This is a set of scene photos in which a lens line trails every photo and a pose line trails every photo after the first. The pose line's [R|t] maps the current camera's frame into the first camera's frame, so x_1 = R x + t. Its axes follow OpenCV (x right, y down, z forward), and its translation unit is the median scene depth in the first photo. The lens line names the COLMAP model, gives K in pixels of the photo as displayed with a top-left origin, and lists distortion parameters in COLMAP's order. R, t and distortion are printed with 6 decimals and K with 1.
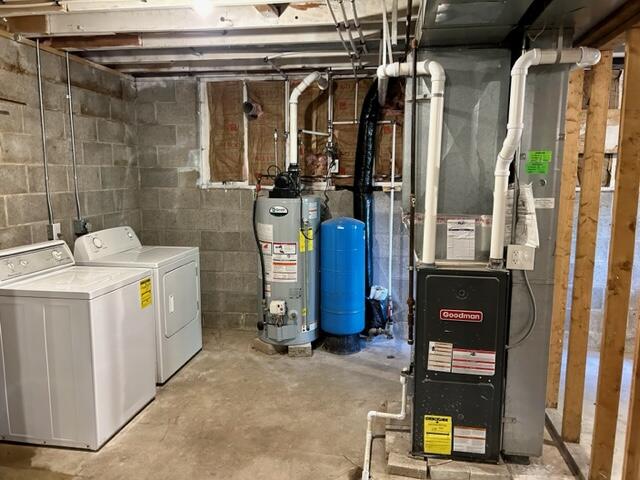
lens RADIAL K [[480.2, 0, 320.6], [0, 480.2, 238.1], [0, 0, 1]] dist [0.049950, -0.054847]
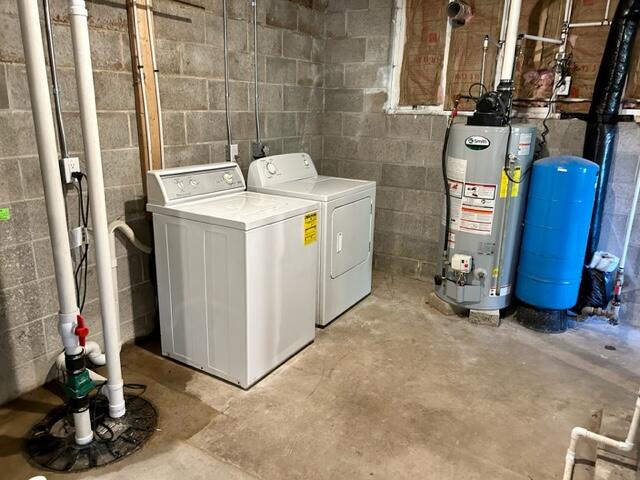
lens RADIAL K [[480.2, 0, 320.5], [0, 480.2, 239.1], [0, 0, 1]] dist [0.049950, -0.054847]
pose [[0.921595, 0.123690, -0.367917, -0.013646], [-0.073149, 0.986229, 0.148329, 0.000378], [0.381198, -0.109787, 0.917952, 0.157975]]
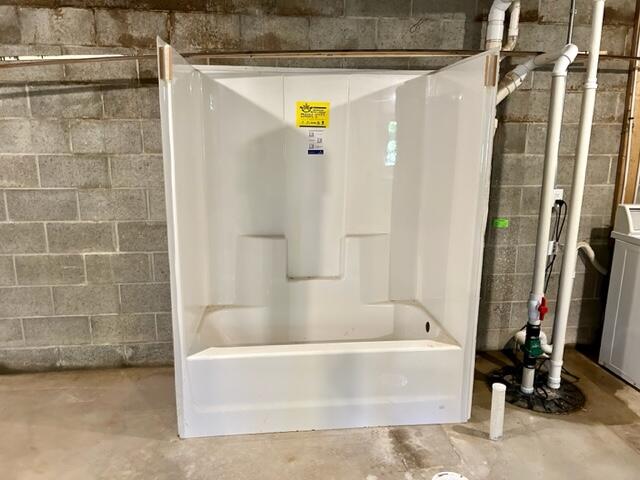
lens RADIAL K [[480.2, 0, 316.3], [0, 480.2, 241.4], [0, 0, 1]] dist [0.049950, -0.054847]
pose [[0.270359, 0.199460, -0.941871, 0.138379], [-0.132380, 0.976713, 0.168840, 0.015270], [0.953615, 0.079038, 0.290468, -0.010670]]
